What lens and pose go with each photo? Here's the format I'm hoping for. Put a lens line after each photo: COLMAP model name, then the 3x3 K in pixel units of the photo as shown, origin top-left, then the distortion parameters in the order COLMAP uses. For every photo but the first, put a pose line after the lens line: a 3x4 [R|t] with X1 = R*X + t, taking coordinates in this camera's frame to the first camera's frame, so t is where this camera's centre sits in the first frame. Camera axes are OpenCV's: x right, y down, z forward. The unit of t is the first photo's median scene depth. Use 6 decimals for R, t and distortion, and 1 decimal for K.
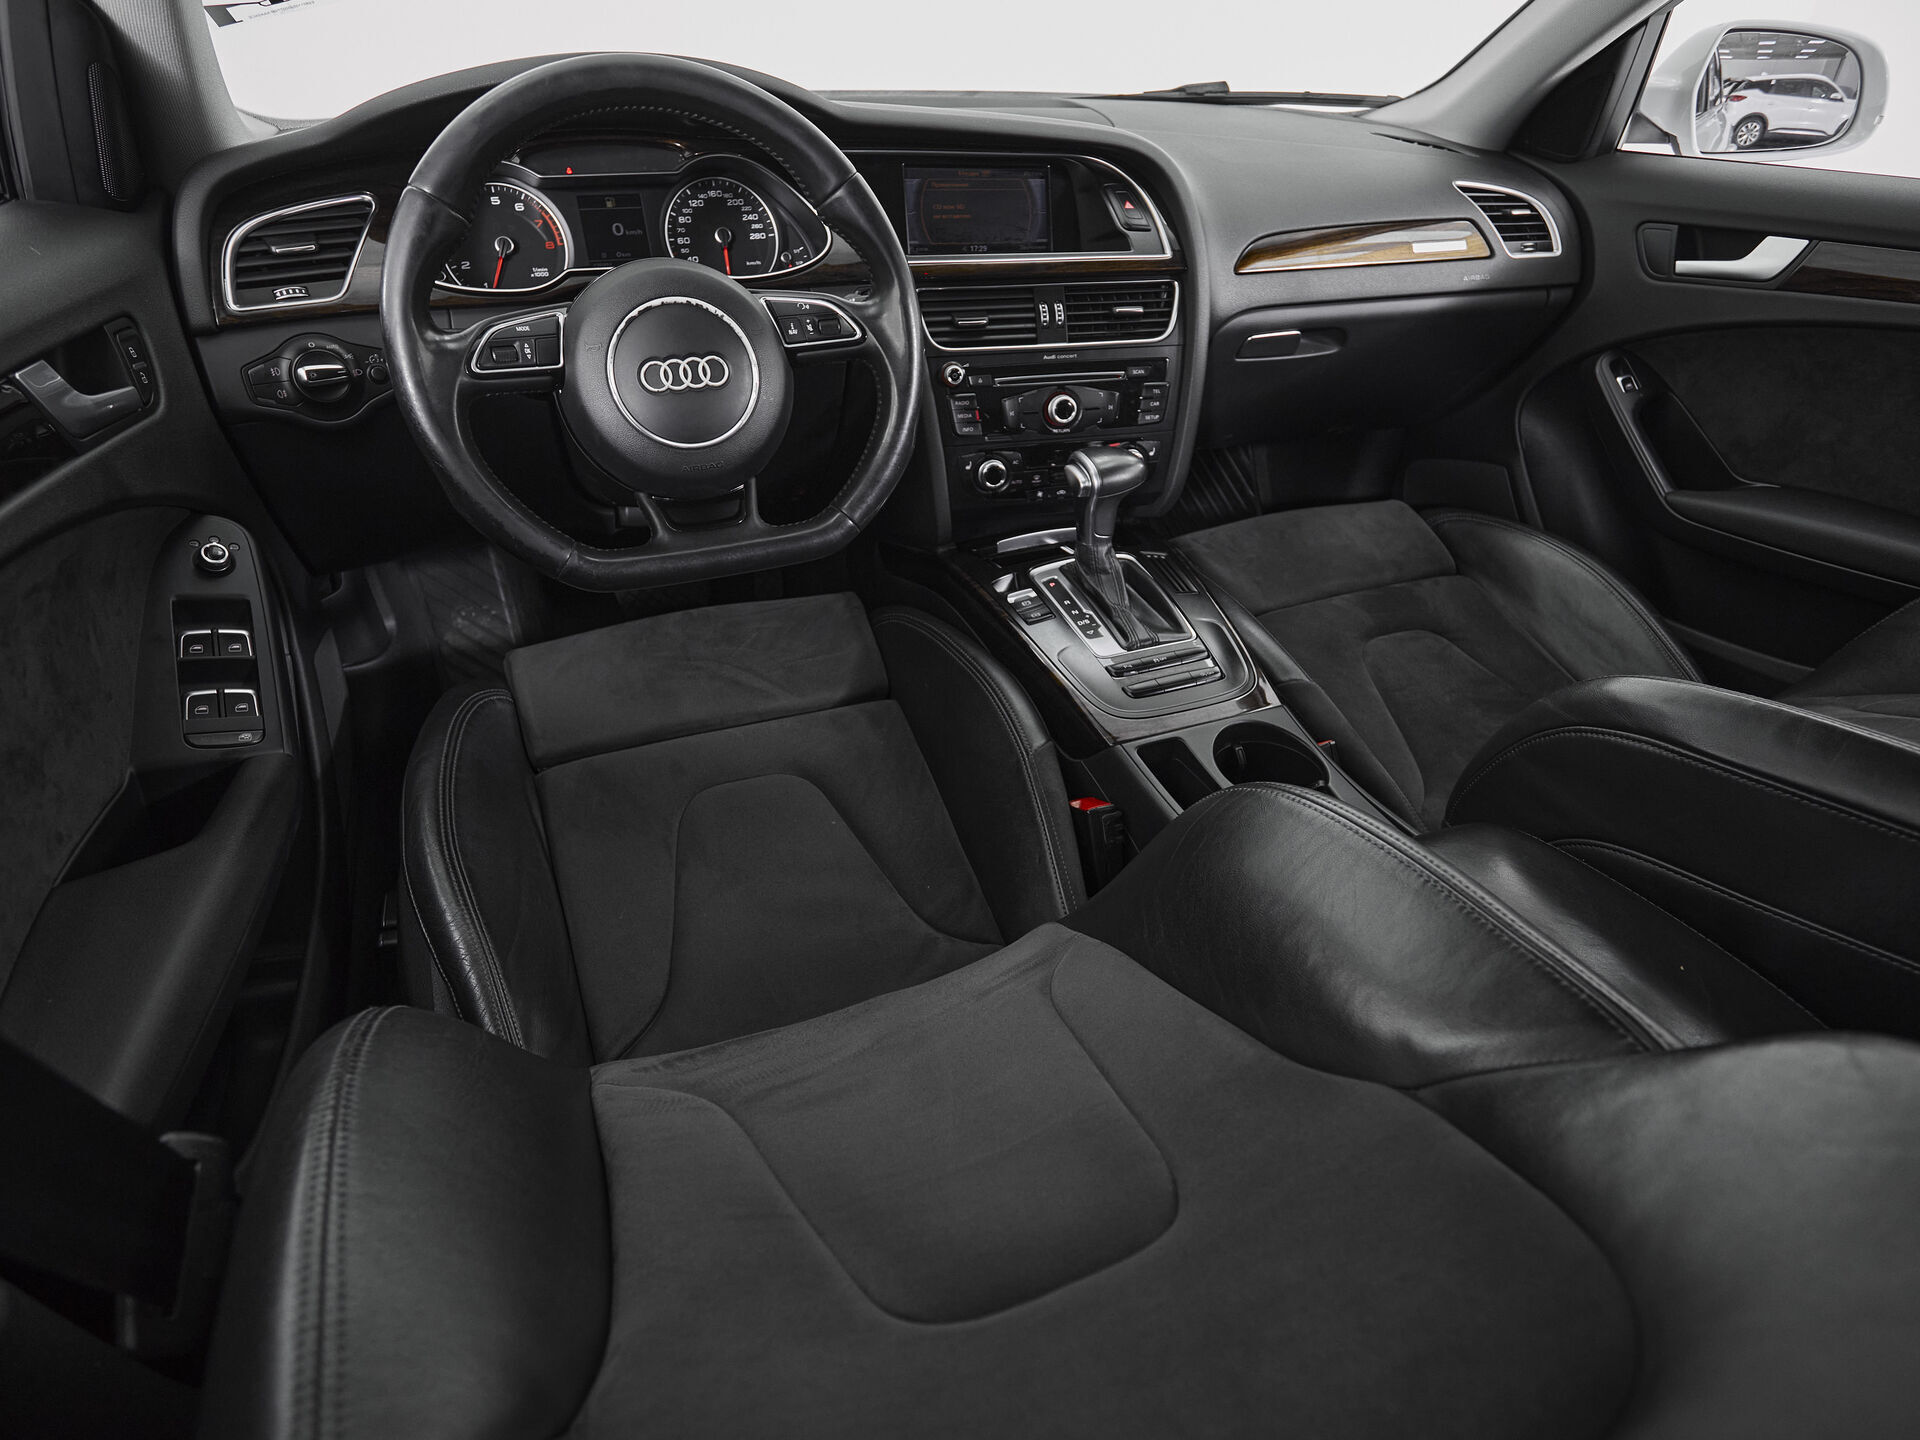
lens RADIAL K [[1054.0, 0, 968.7], [0, 1054.0, 716.6], [0, 0, 1]] dist [0.000840, 0.000046]
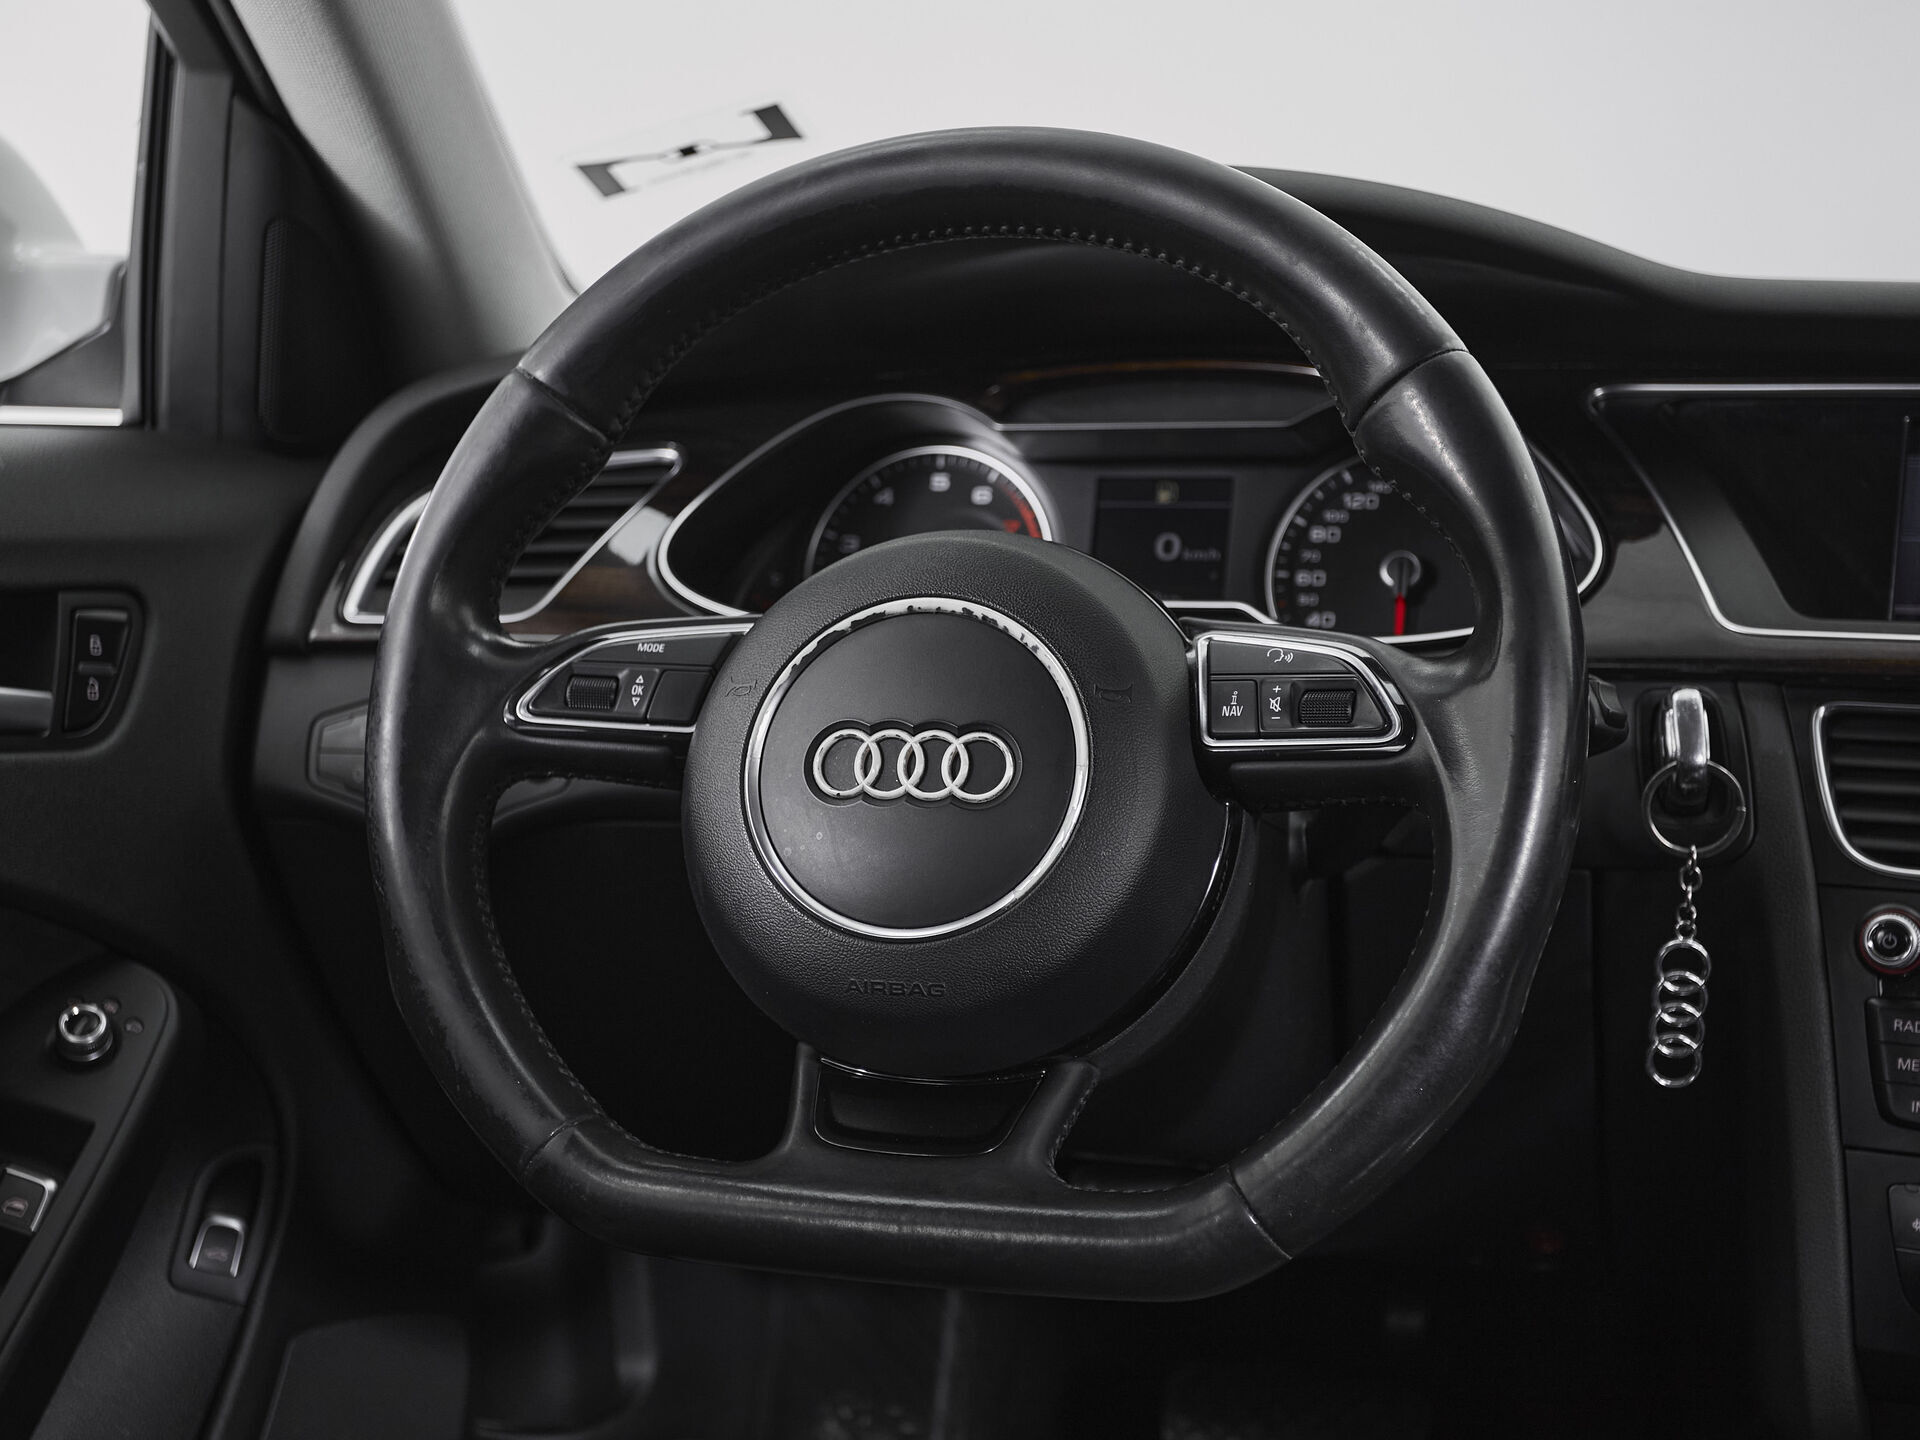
lens RADIAL K [[2692.4, 0, 883.3], [0, 2692.4, 720.3], [0, 0, 1]] dist [0.033836, 0.101835]
pose [[0.752600, 0.052391, -0.656390, 0.301084], [-0.342325, 0.882665, -0.322050, 0.001092], [0.562500, 0.467073, 0.682229, 0.196383]]
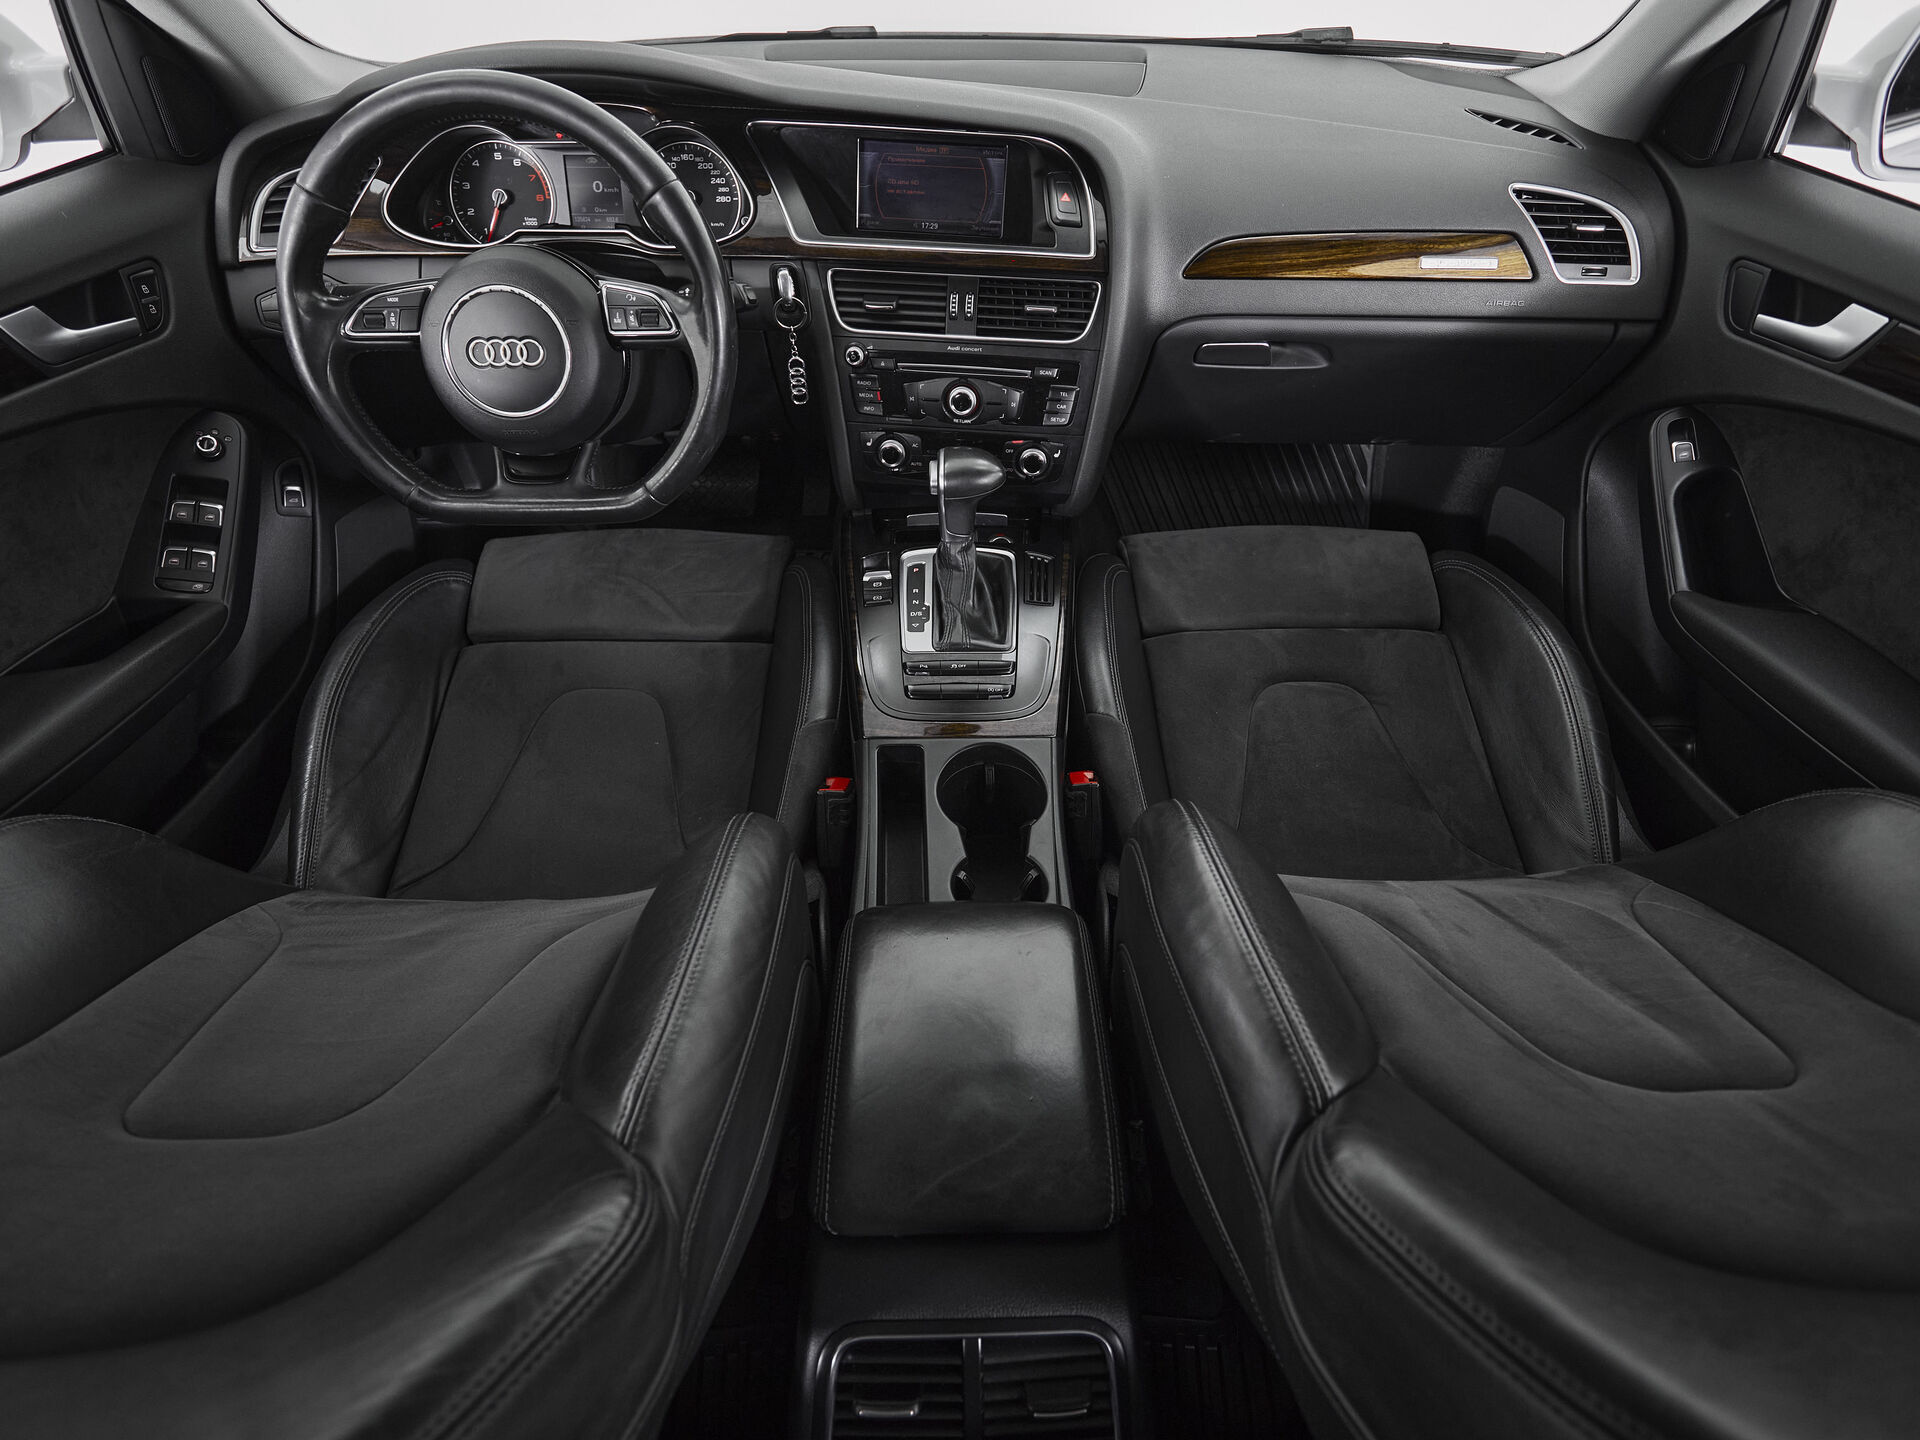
lens RADIAL K [[1054.0, 0, 968.7], [0, 1054.0, 716.6], [0, 0, 1]] dist [0.000840, 0.000046]
pose [[0.927473, 0.232044, -0.293170, 0.473518], [-0.195272, 0.969298, 0.149436, -0.152406], [0.318845, -0.081350, 0.944309, 0.016697]]
